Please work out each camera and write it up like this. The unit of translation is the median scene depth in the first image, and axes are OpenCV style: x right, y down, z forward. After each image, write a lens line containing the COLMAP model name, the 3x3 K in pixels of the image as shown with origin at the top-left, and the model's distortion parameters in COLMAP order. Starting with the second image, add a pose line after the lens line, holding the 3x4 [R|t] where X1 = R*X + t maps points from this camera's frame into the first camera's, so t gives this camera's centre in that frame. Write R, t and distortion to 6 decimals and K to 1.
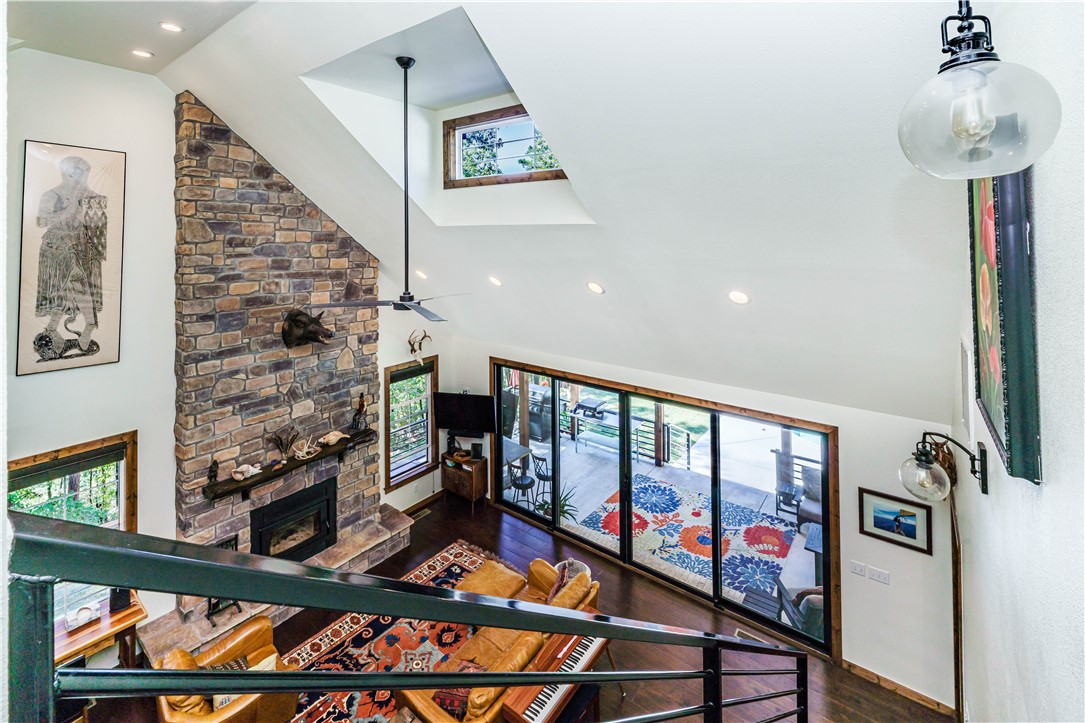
lens RADIAL K [[465.6, 0, 553.2], [0, 465.6, 245.1], [0, 0, 1]] dist [-0.000392, -0.000136]
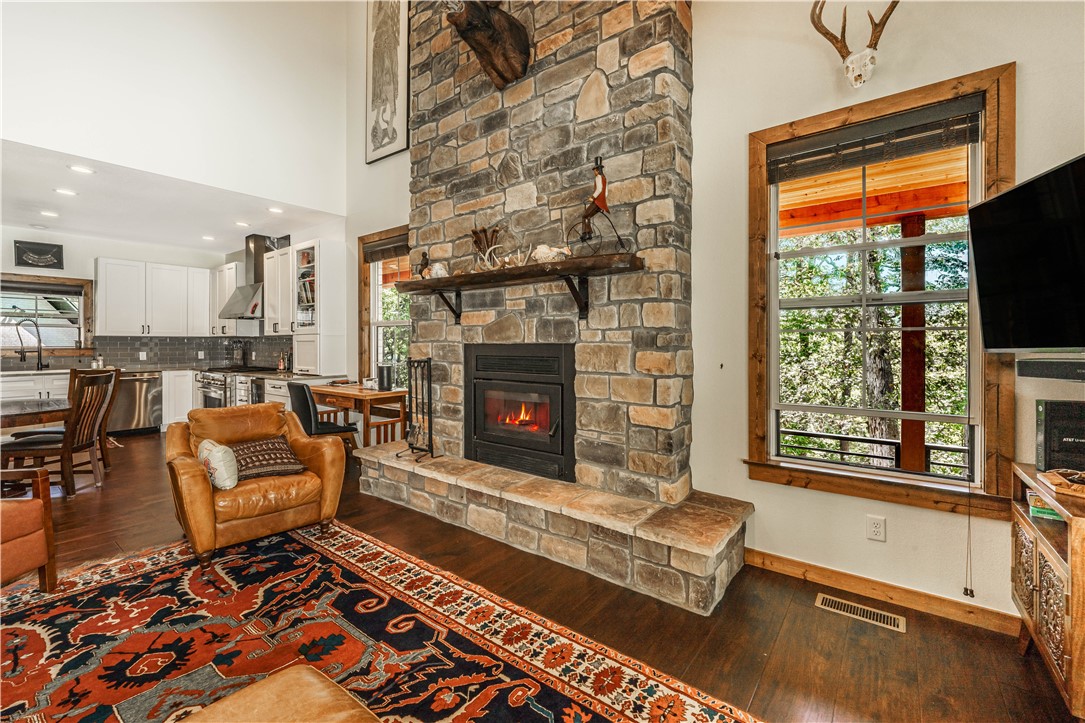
lens RADIAL K [[457.7, 0, 542.5], [0, 457.7, 361.5], [0, 0, 1]] dist [-0.000350, -0.000181]
pose [[-0.039602, 0.017251, -0.999067, 0.010080], [0.000167, 0.999851, 0.017258, 0.563125], [0.999216, 0.000517, -0.039599, 1.097703]]
